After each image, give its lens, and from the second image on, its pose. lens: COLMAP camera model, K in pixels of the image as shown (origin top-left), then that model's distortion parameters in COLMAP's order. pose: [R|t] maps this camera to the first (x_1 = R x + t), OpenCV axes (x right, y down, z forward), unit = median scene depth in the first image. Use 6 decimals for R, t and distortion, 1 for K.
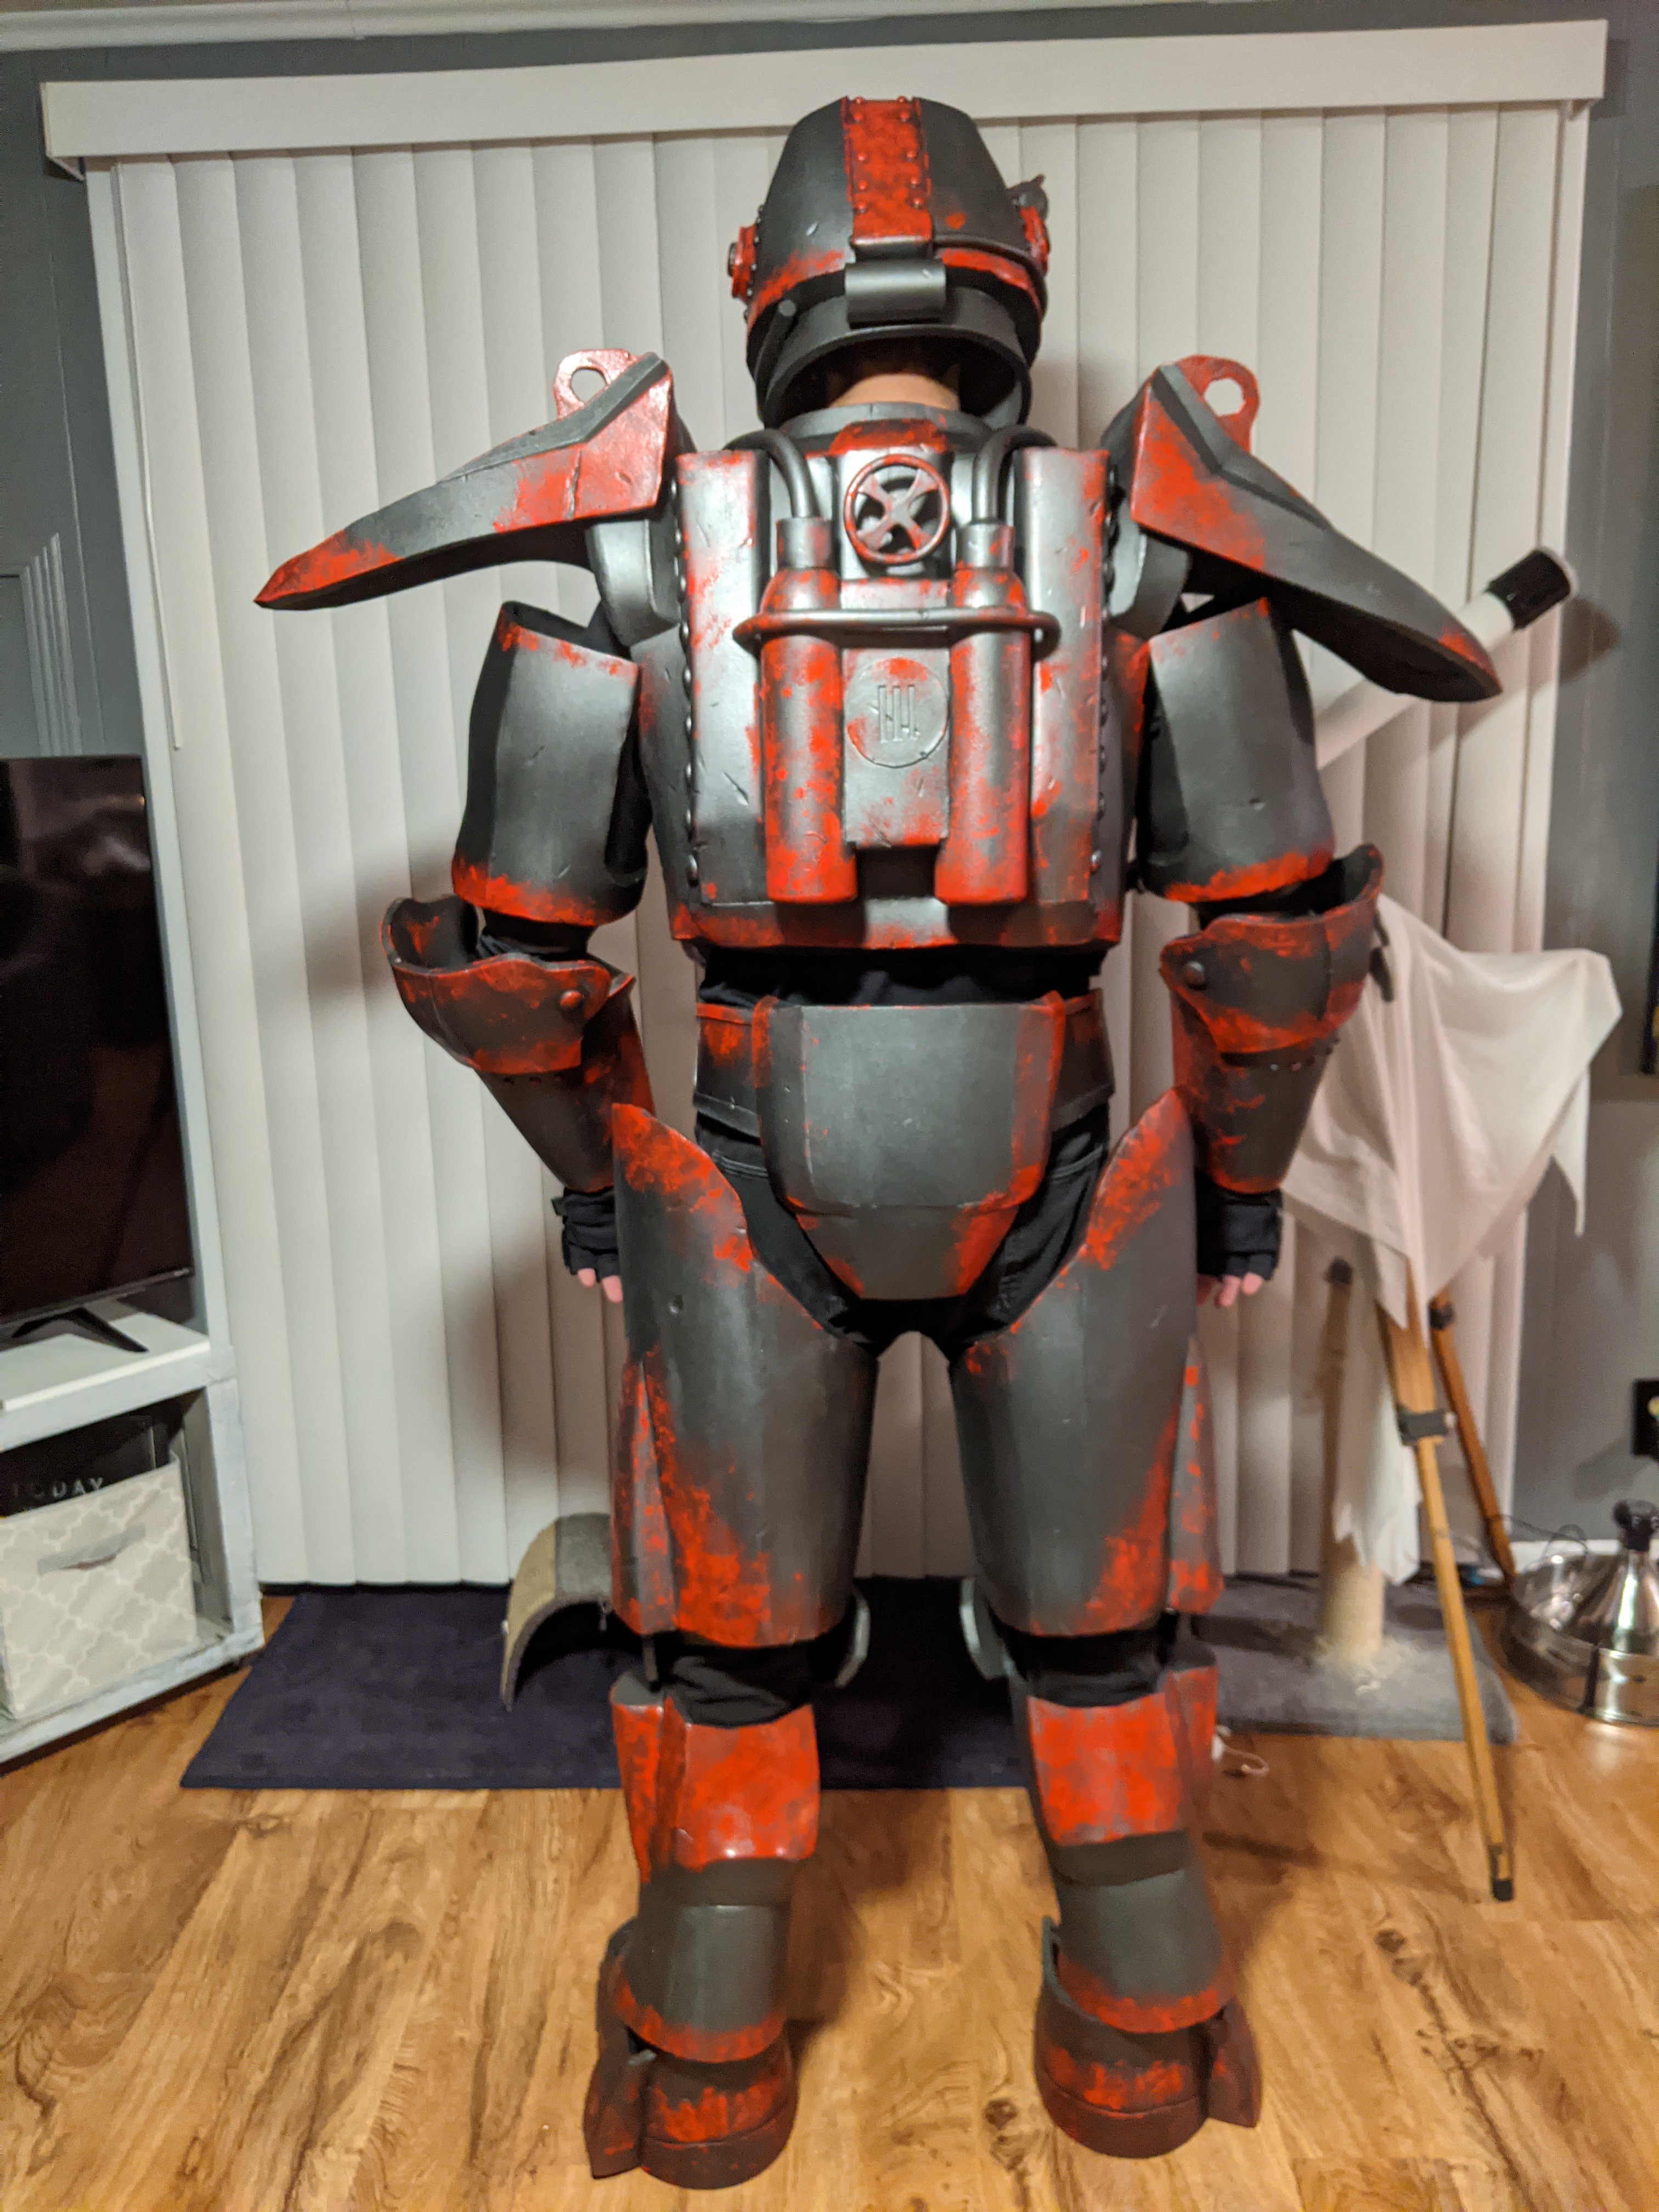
lens RADIAL K [[1771.1, 0, 829.5], [0, 1771.1, 1106.0], [0, 0, 1]] dist [0.058408, -0.131390]
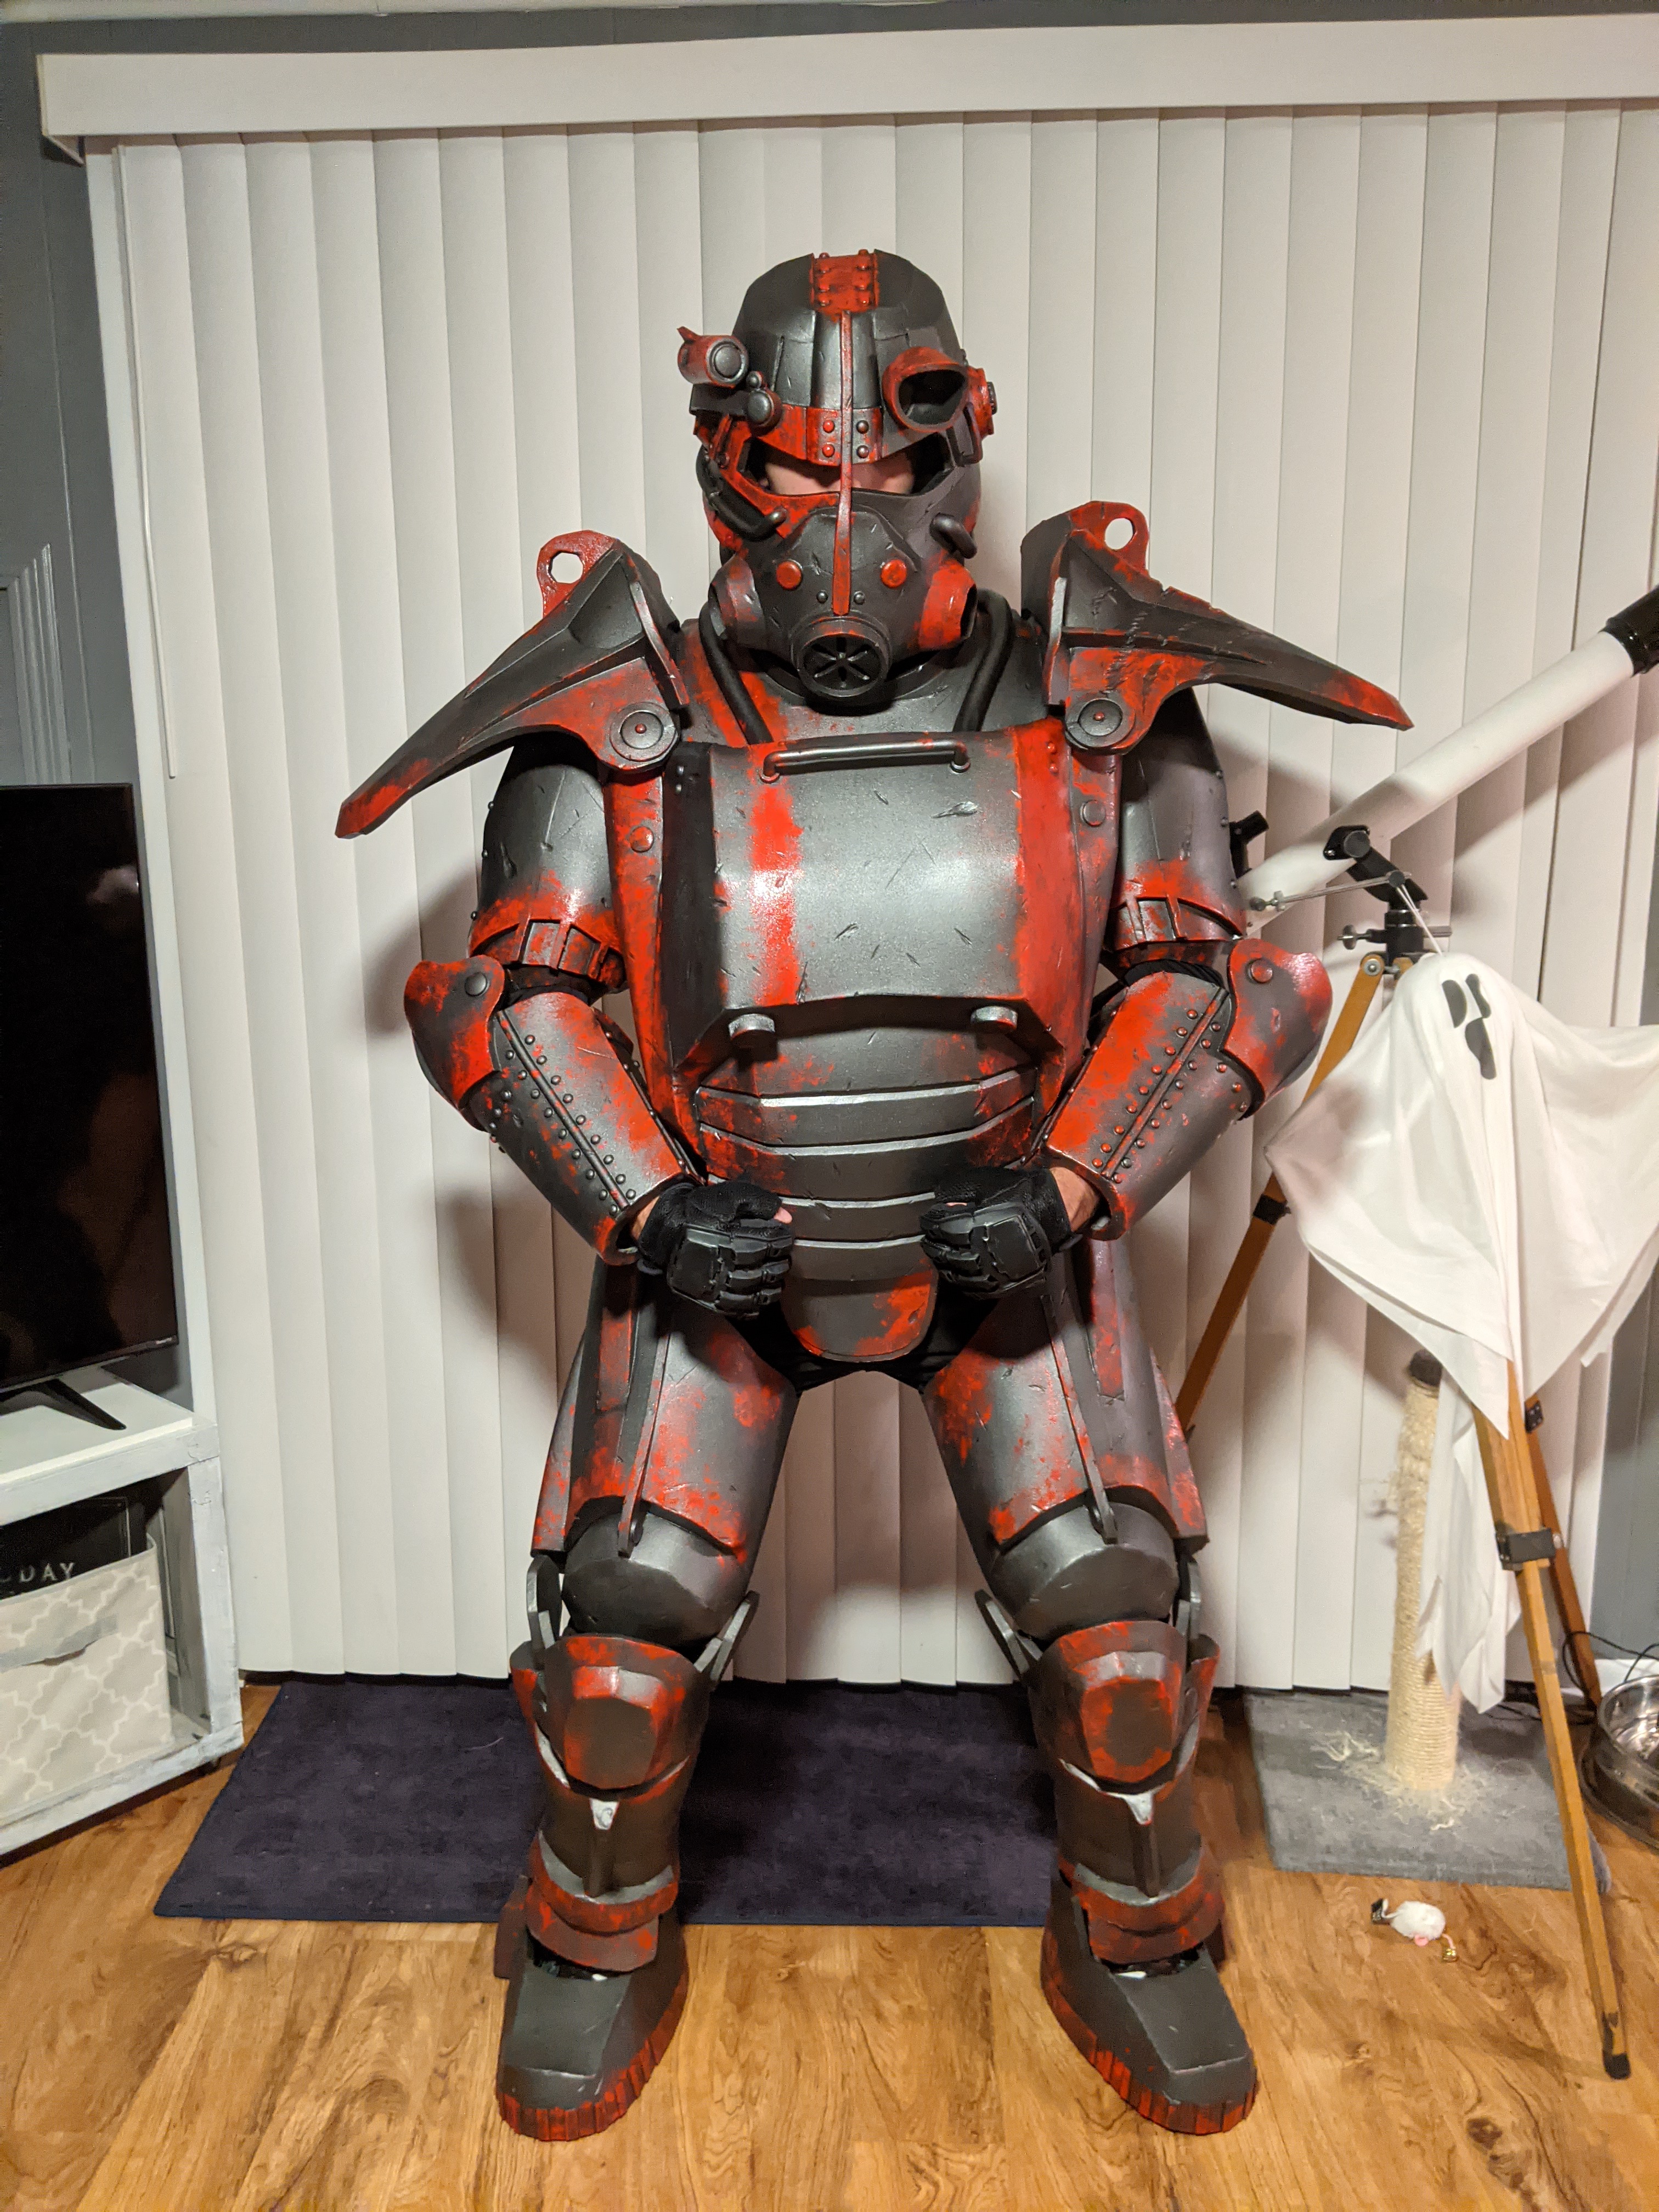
lens RADIAL K [[1736.2, 0, 808.9], [0, 1736.2, 1109.9], [0, 0, 1]] dist [0.034004, -0.064812]
pose [[0.999765, 0.019654, -0.009171, -0.024797], [-0.019732, 0.999769, -0.008568, -0.028925], [0.009001, 0.008747, 0.999921, 0.105396]]
